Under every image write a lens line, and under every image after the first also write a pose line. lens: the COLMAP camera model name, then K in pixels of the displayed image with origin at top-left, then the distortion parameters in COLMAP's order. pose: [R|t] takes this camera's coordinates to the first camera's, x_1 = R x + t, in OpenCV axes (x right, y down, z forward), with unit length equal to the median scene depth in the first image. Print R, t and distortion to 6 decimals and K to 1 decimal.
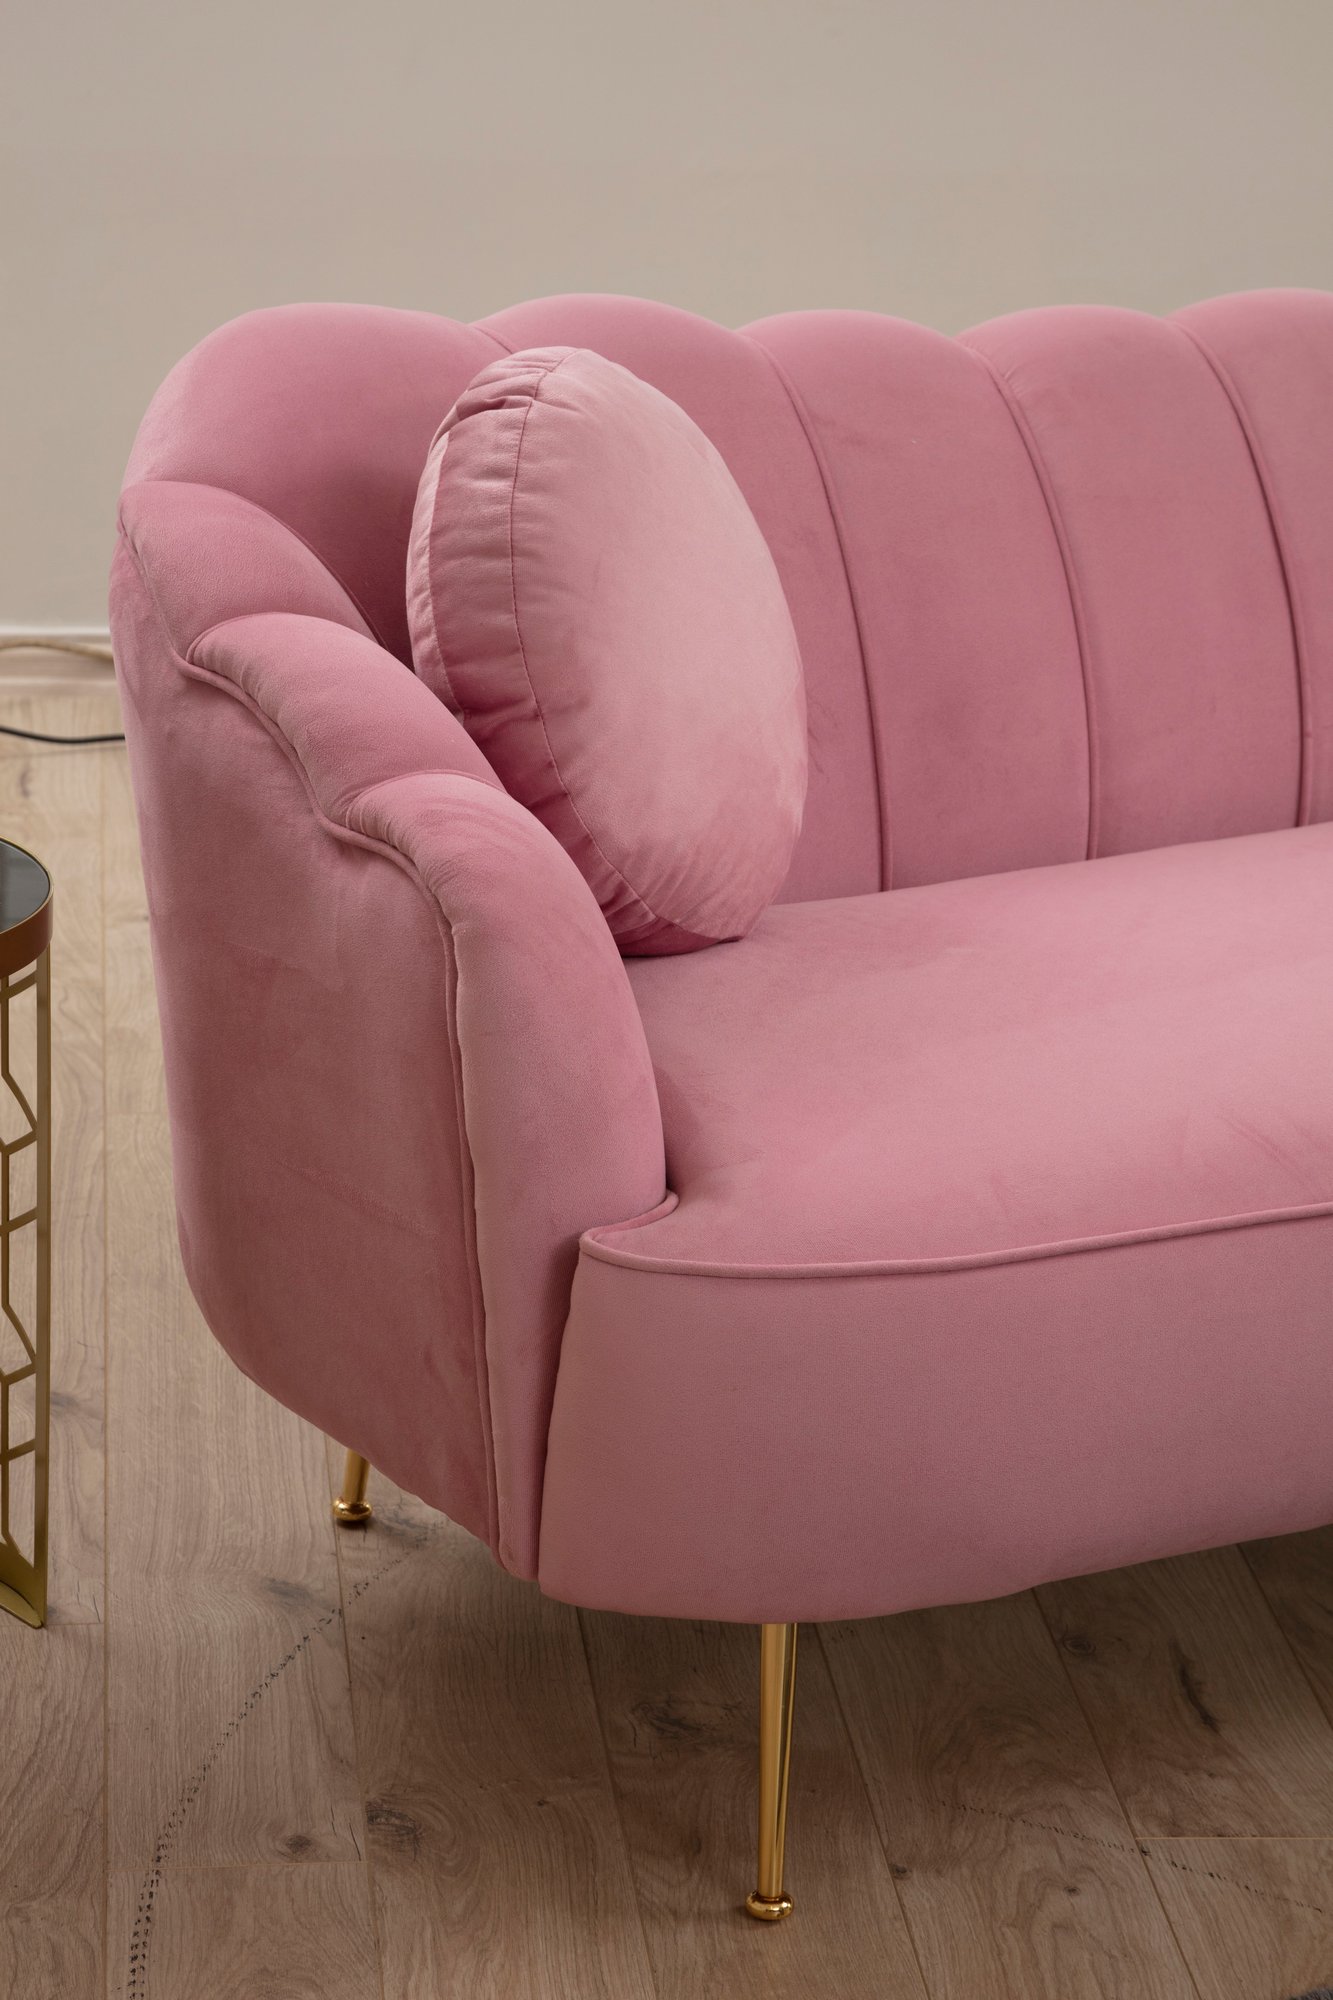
lens RADIAL K [[5687.4, 0, 666.5], [0, 5687.4, 1000.0], [0, 0, 1]] dist [0.725276, 0.195084]
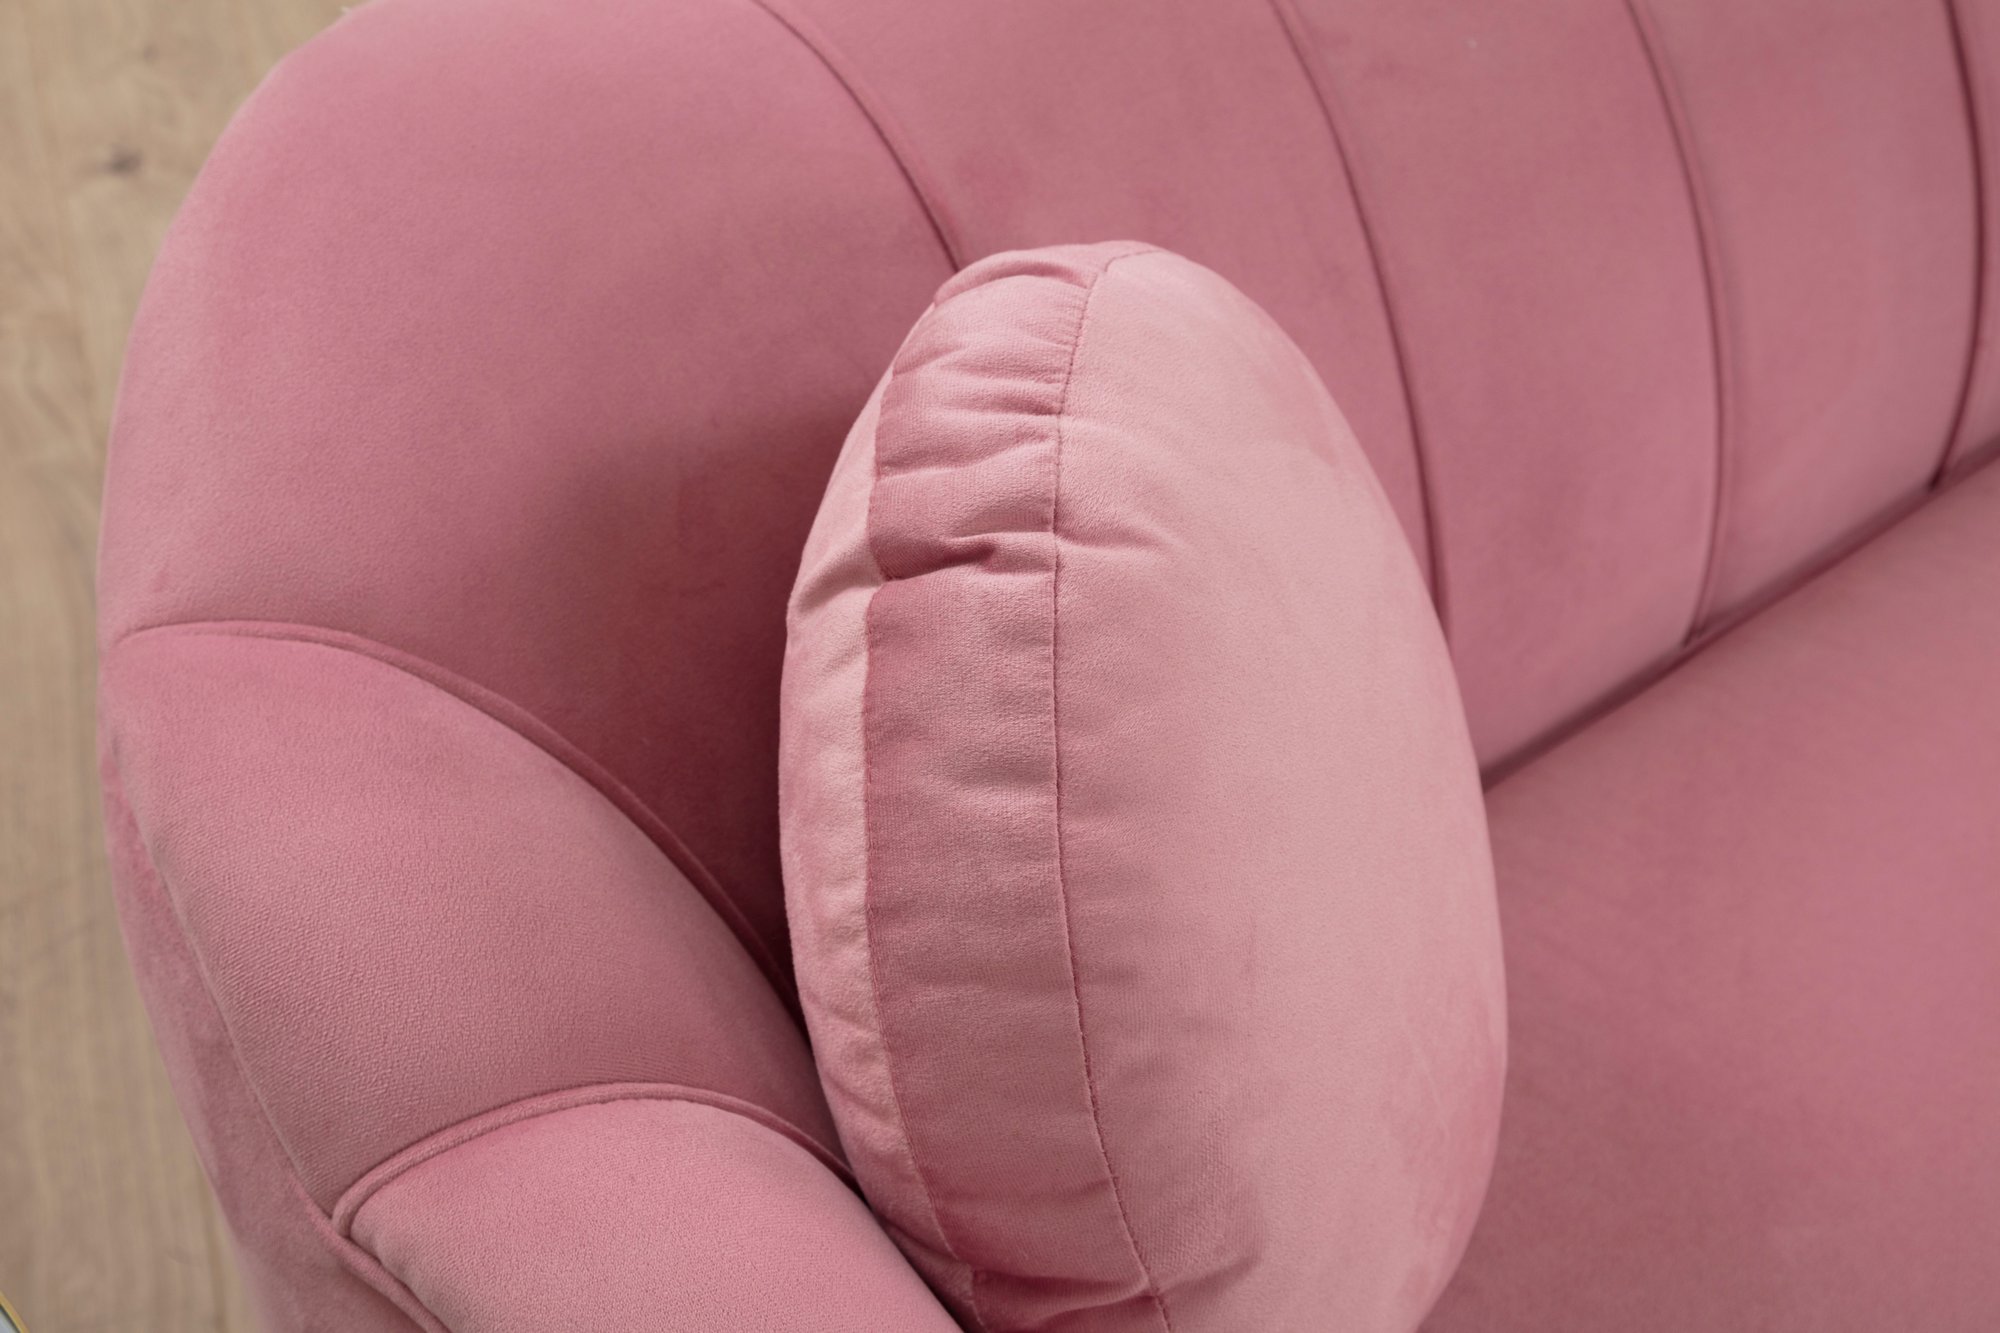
lens RADIAL K [[3330.8, 0, 1000.0], [0, 3330.8, 666.5], [0, 0, 1]] dist [0.212600, -0.121687]
pose [[0.982889, -0.116118, 0.142991, -0.065618], [0.051190, 0.917891, 0.393518, -0.198115], [-0.176945, -0.379465, 0.908128, 0.773977]]
